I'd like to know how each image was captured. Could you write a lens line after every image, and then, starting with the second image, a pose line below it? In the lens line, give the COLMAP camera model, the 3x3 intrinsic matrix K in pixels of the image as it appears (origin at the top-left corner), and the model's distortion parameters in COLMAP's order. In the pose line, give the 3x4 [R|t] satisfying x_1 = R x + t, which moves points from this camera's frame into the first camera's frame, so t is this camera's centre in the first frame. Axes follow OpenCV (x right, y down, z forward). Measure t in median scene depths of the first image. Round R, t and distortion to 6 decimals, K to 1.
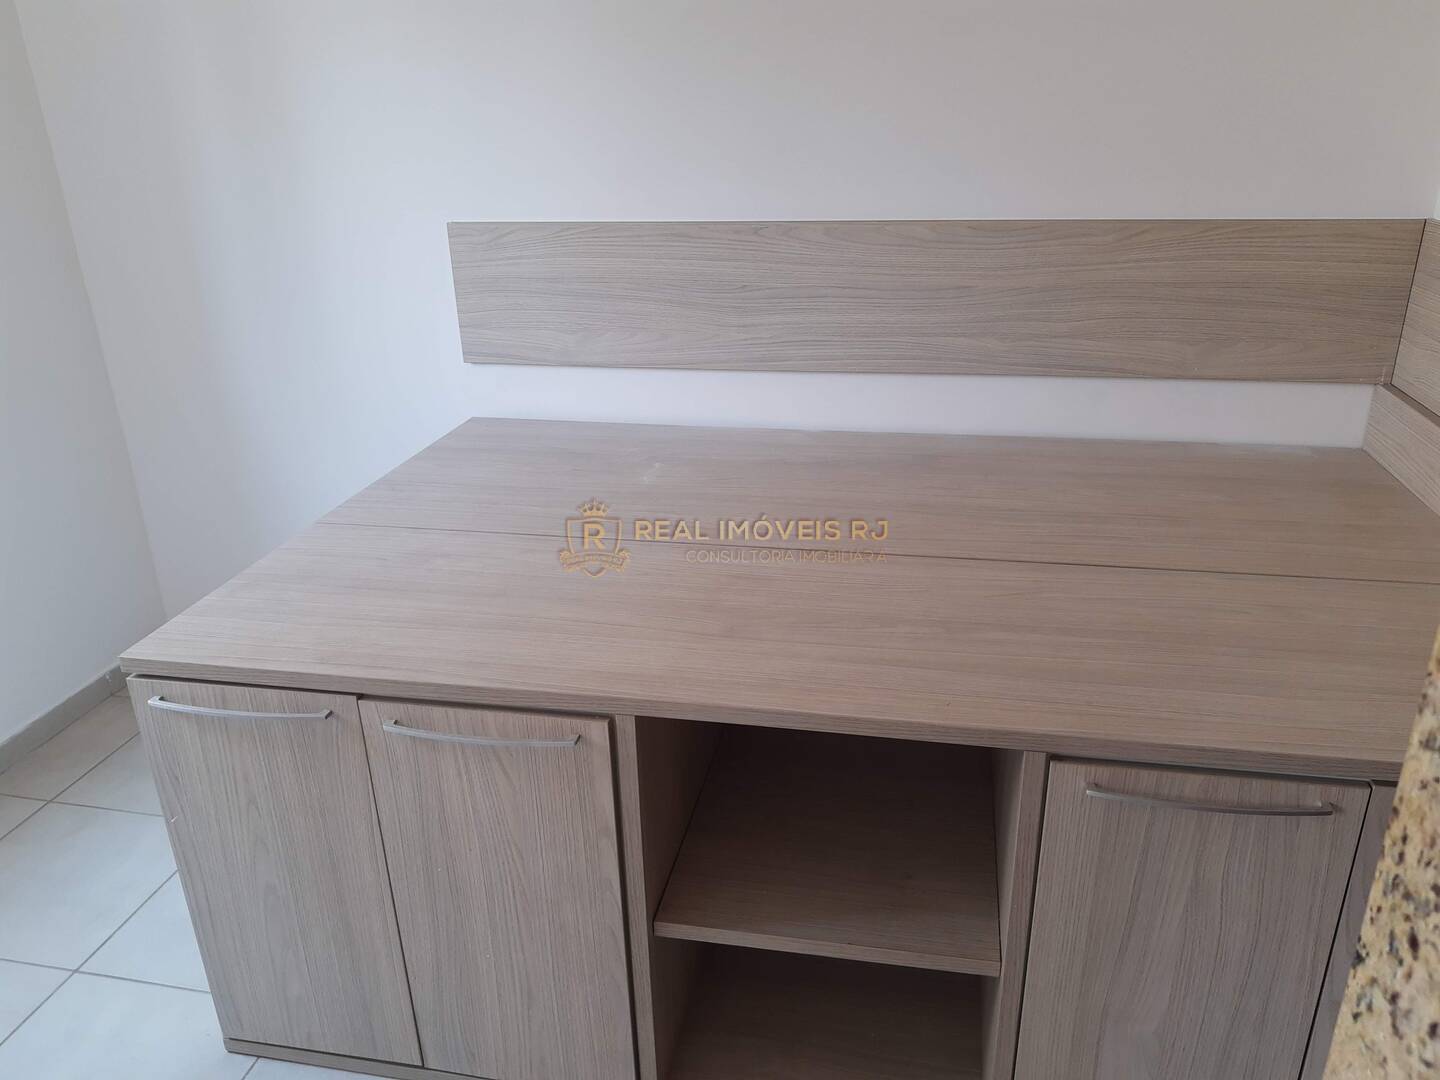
lens RADIAL K [[1097.3, 0, 716.8], [0, 1097.3, 550.5], [0, 0, 1]] dist [0.051526, -0.115473]
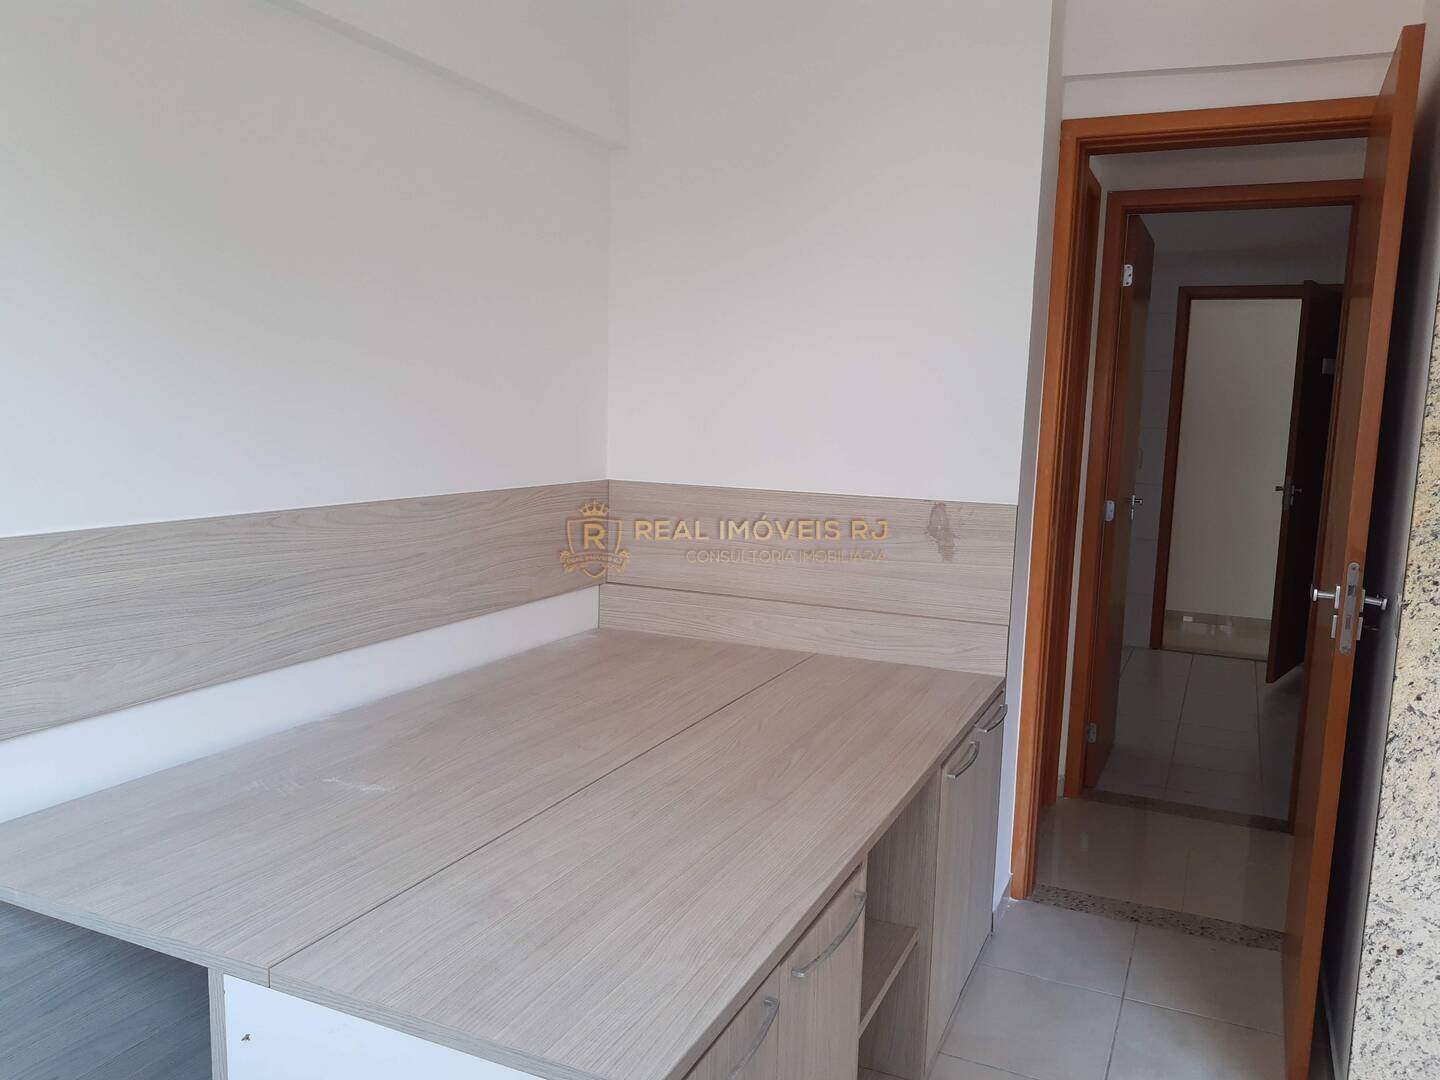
lens RADIAL K [[1097.3, 0, 716.8], [0, 1097.3, 550.5], [0, 0, 1]] dist [0.051526, -0.115473]
pose [[0.226527, -0.098320, 0.969030, -0.789651], [0.338110, 0.940963, 0.016433, -0.156035], [-0.913437, 0.323916, 0.246397, 0.436717]]
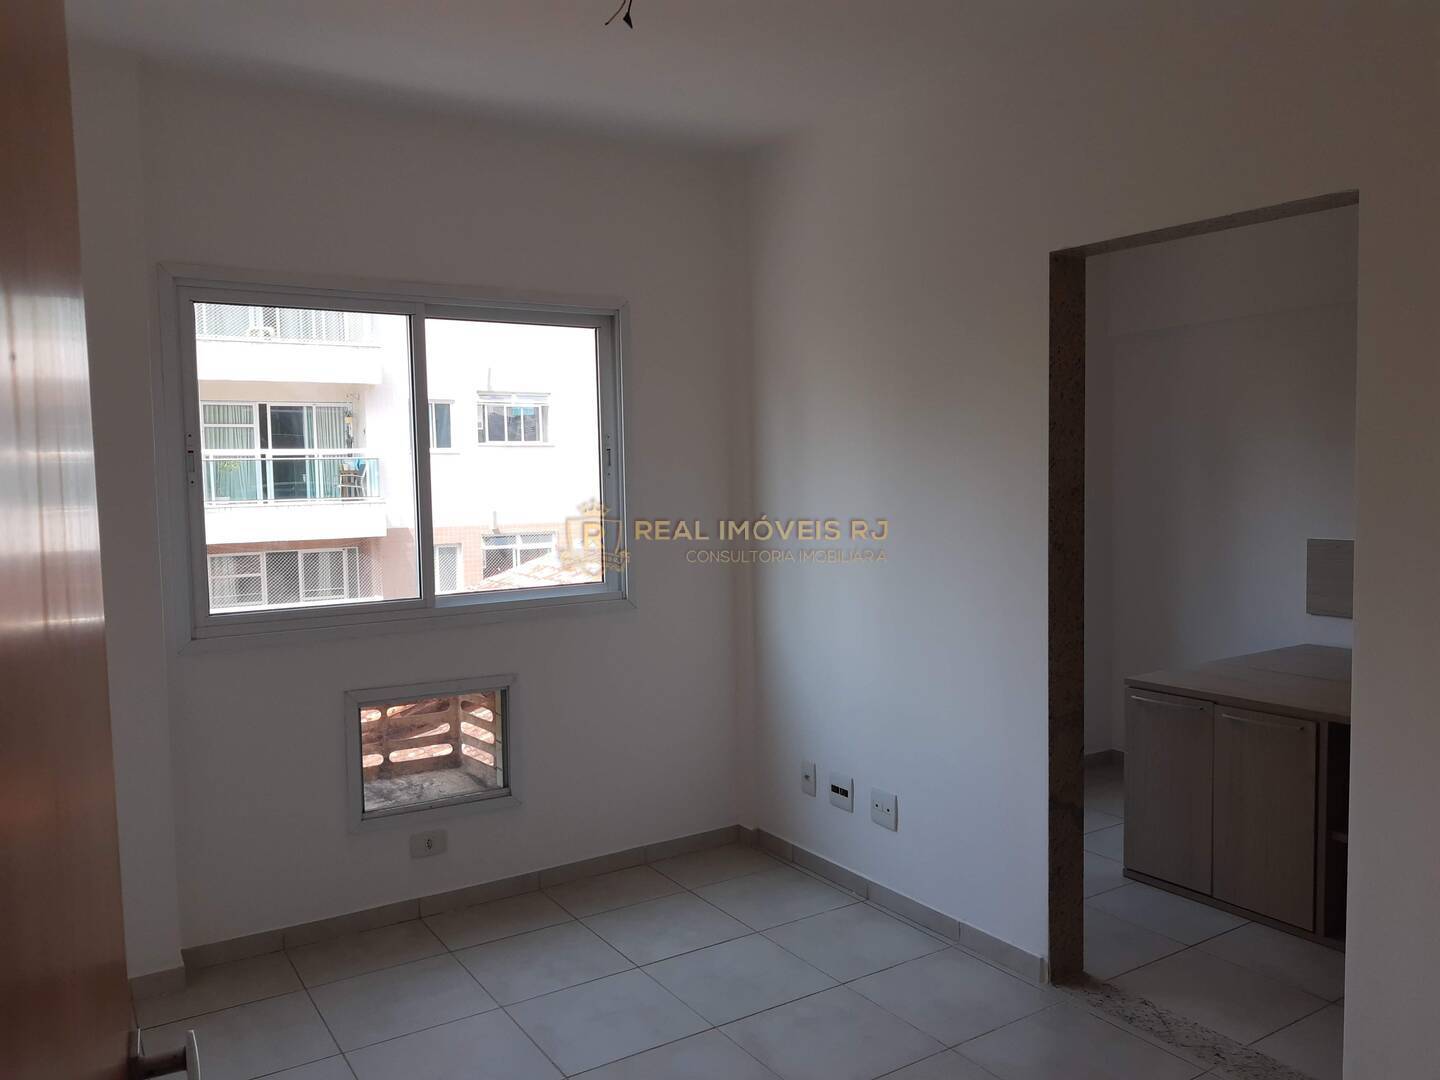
lens RADIAL K [[1097.3, 0, 716.8], [0, 1097.3, 550.5], [0, 0, 1]] dist [0.051526, -0.115473]
pose [[0.703346, 0.064927, -0.707876, 0.418359], [-0.272943, 0.944153, -0.184599, 0.377588], [0.656358, 0.323047, 0.681788, -1.036502]]
